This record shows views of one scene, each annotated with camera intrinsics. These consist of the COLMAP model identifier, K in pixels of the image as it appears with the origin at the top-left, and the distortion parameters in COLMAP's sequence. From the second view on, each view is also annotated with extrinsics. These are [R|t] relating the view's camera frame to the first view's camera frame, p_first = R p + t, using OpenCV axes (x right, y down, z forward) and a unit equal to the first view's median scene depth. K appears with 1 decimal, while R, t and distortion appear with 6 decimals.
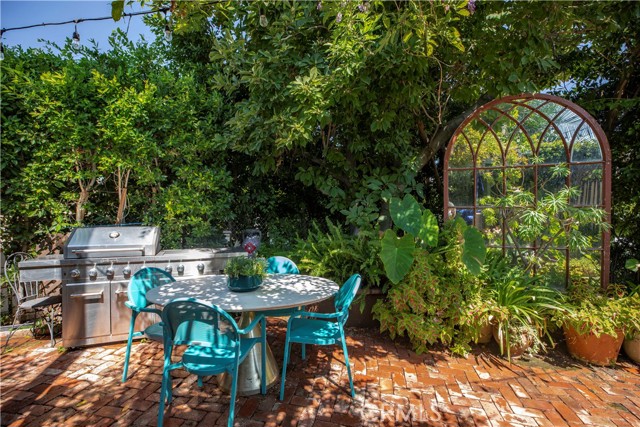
lens RADIAL K [[292.8, 0, 319.2], [0, 292.8, 211.4], [0, 0, 1]] dist [-0.045421, 0.015573]
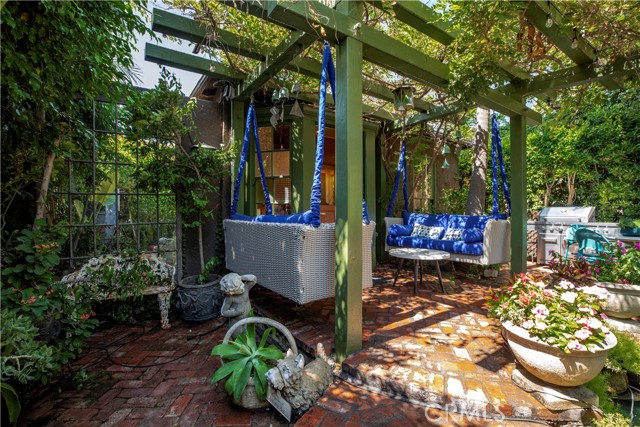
lens RADIAL K [[292.8, 0, 319.2], [0, 292.8, 211.4], [0, 0, 1]] dist [-0.045421, 0.015573]
pose [[0.181085, -0.005779, -0.983451, 0.771235], [-0.003303, 0.999974, -0.006485, 0.097696], [0.983462, 0.004423, 0.181061, -0.841579]]
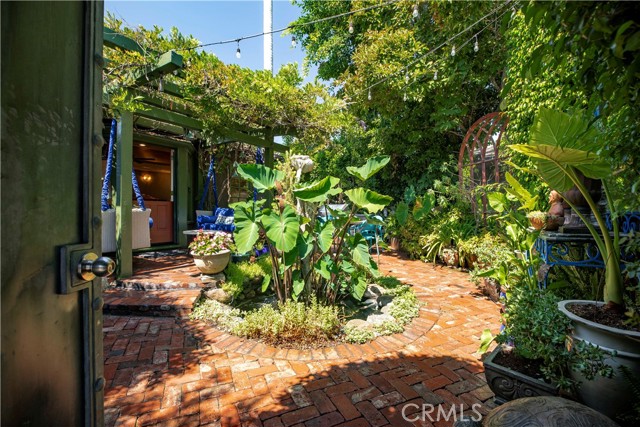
lens RADIAL K [[292.8, 0, 319.2], [0, 292.8, 211.4], [0, 0, 1]] dist [-0.045421, 0.015573]
pose [[0.550343, -0.006521, -0.834913, 1.535934], [0.001015, 0.999974, -0.007141, 0.139454], [0.834938, 0.003083, 0.550336, -0.649933]]
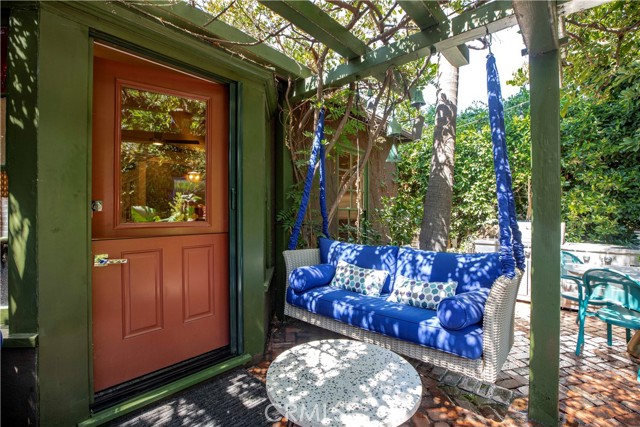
lens RADIAL K [[292.8, 0, 319.2], [0, 292.8, 211.4], [0, 0, 1]] dist [-0.045421, 0.015573]
pose [[0.407858, -0.004375, -0.913035, 0.147385], [-0.001963, 0.999982, -0.005669, 0.012093], [0.913043, 0.004104, 0.407842, -0.490631]]
